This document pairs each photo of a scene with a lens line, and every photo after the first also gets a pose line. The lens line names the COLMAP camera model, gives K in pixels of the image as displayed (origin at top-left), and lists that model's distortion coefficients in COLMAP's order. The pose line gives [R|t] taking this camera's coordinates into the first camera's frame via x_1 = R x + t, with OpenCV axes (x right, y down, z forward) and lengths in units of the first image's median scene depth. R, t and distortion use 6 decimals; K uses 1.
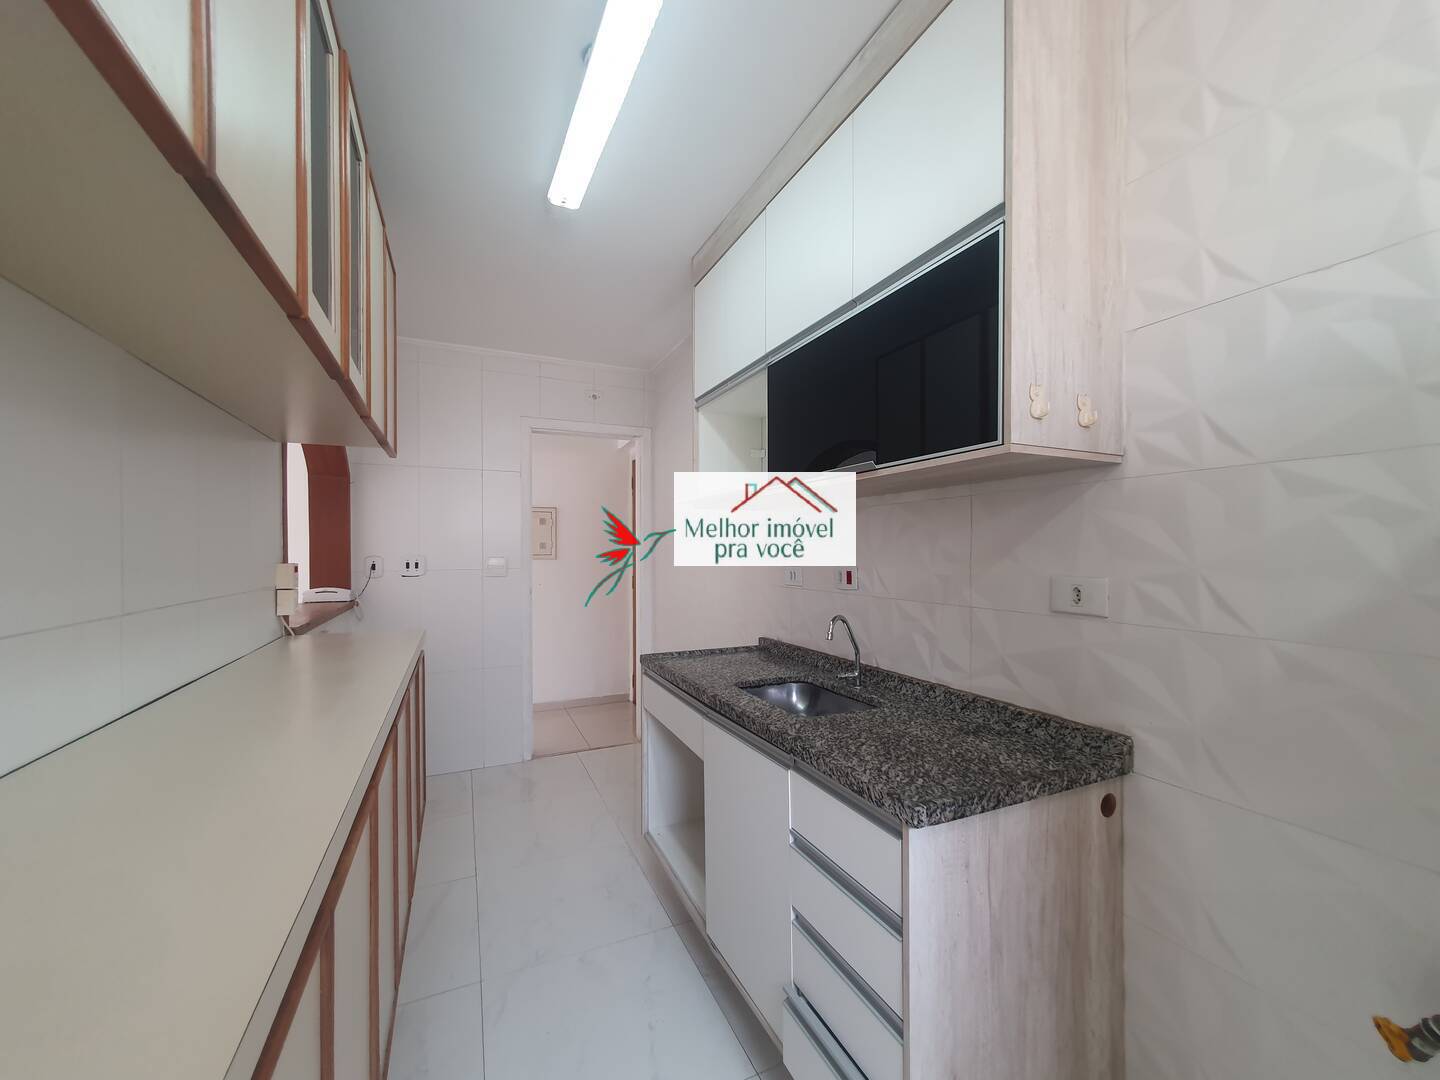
lens RADIAL K [[573.0, 0, 721.0], [0, 573.0, 557.6], [0, 0, 1]] dist [0.011119, 0.000117]
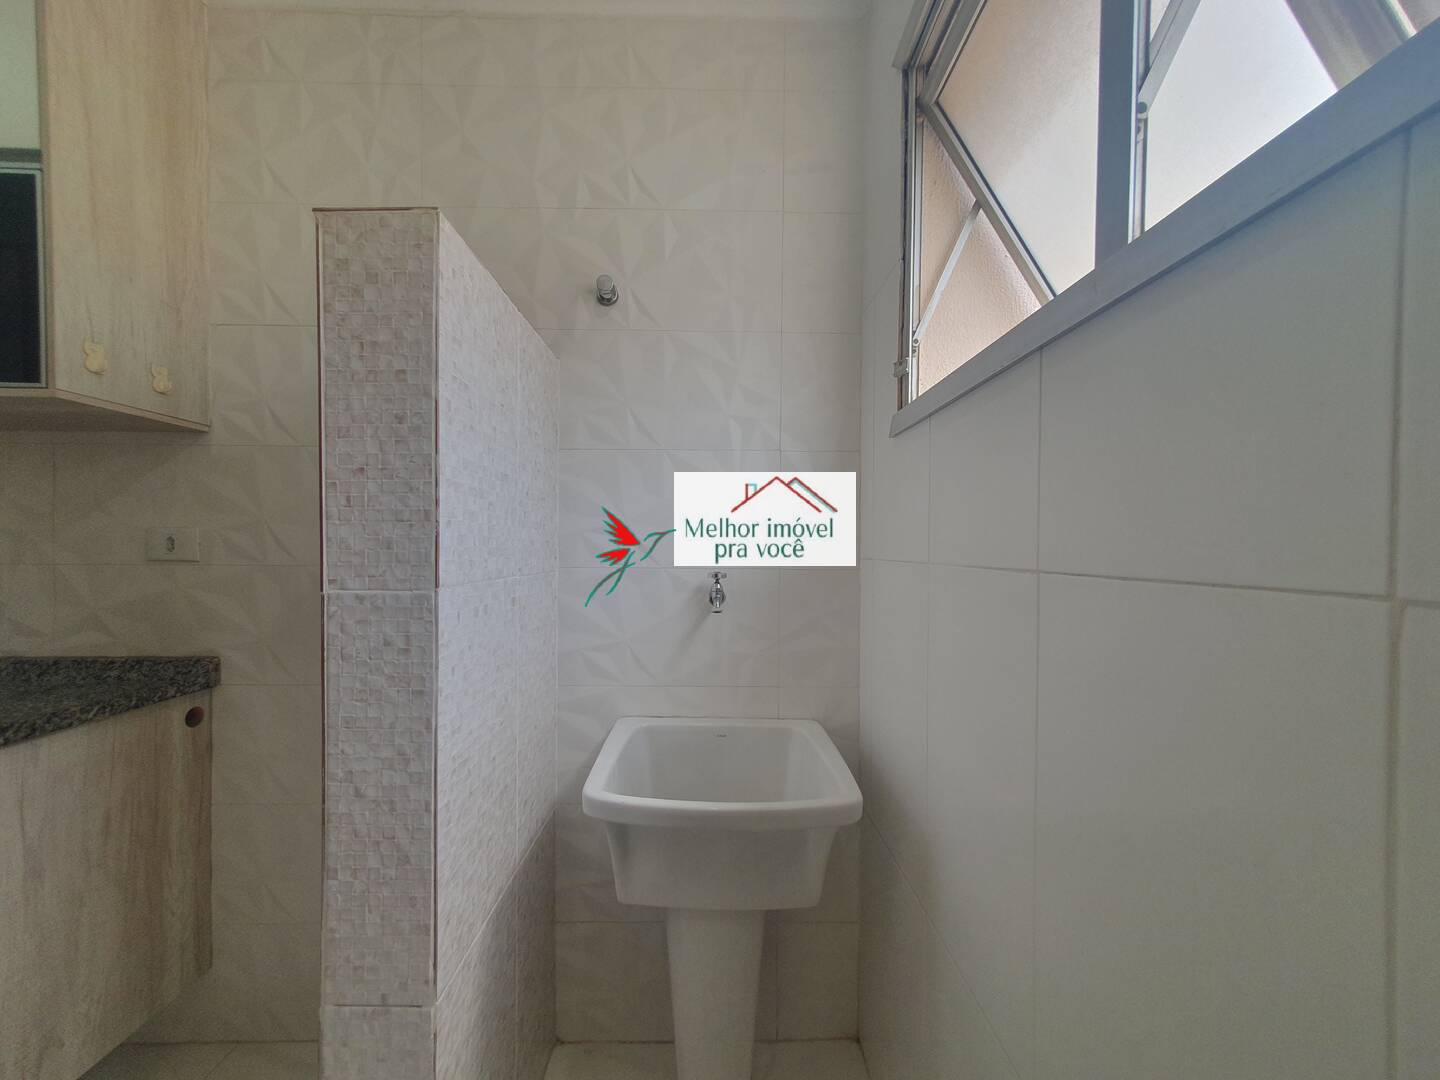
lens RADIAL K [[573.0, 0, 721.0], [0, 573.0, 557.6], [0, 0, 1]] dist [0.011119, 0.000117]
pose [[0.419465, -0.008828, 0.907728, 0.045925], [0.007224, 0.999954, 0.006387, 0.100143], [-0.907743, 0.003879, 0.419510, -0.488973]]
